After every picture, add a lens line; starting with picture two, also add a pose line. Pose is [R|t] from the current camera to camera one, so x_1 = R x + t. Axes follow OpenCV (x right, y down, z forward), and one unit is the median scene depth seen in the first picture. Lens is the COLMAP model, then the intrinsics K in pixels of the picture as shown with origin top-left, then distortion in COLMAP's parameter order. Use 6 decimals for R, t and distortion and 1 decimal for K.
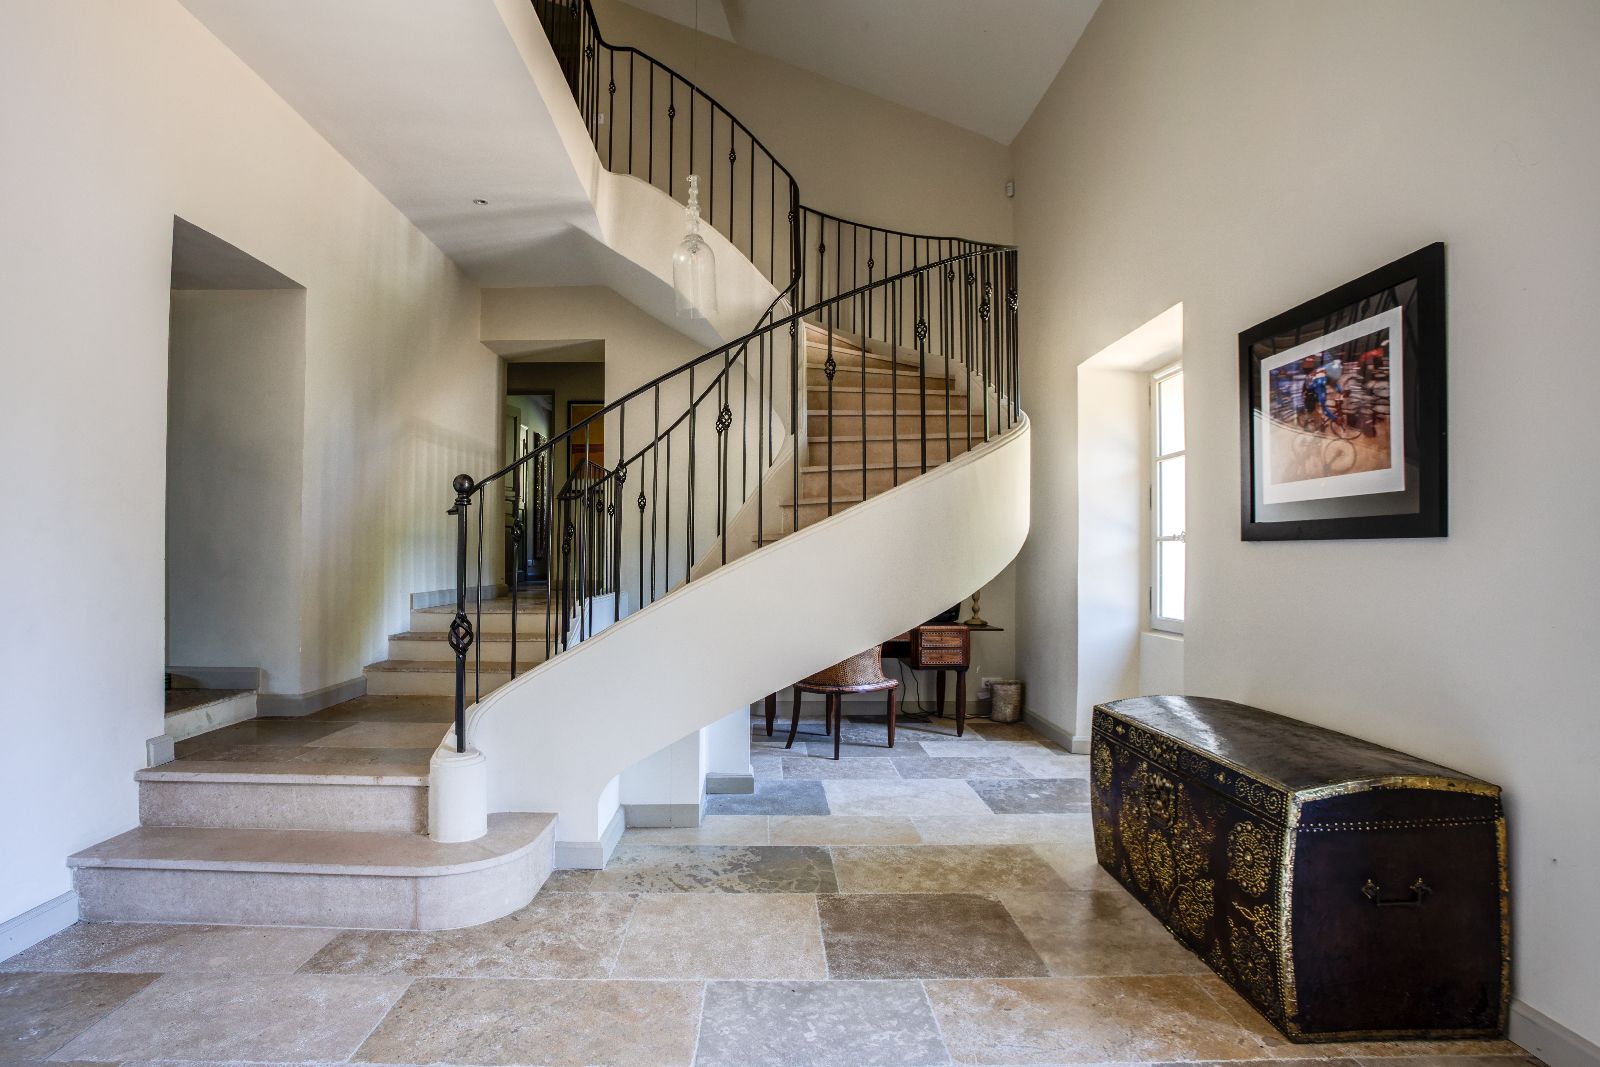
lens RADIAL K [[841.7, 0, 795.1], [0, 841.7, 539.5], [0, 0, 1]] dist [-0.031799, 0.003547]
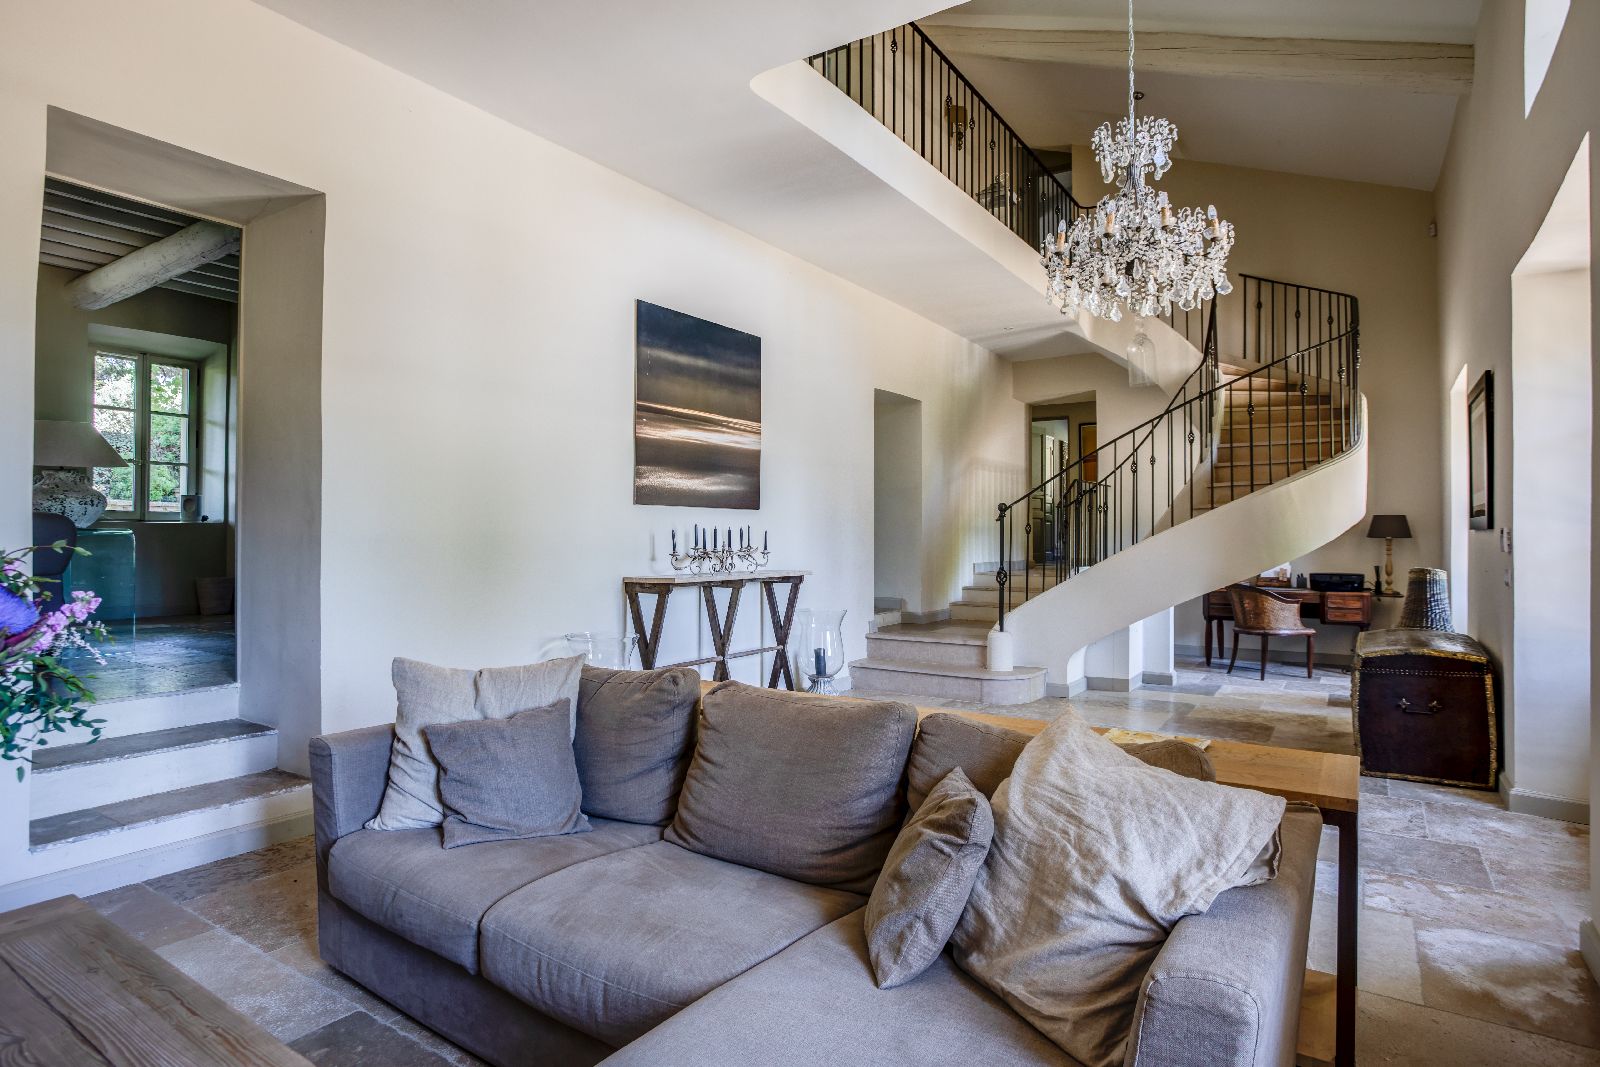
lens RADIAL K [[844.3, 0, 793.7], [0, 844.3, 533.5], [0, 0, 1]] dist [-0.048210, -0.000676]
pose [[0.810937, -0.004587, -0.585116, 0.278963], [0.015585, 0.999784, 0.013763, -0.026533], [0.584926, -0.020280, 0.810833, -0.684851]]
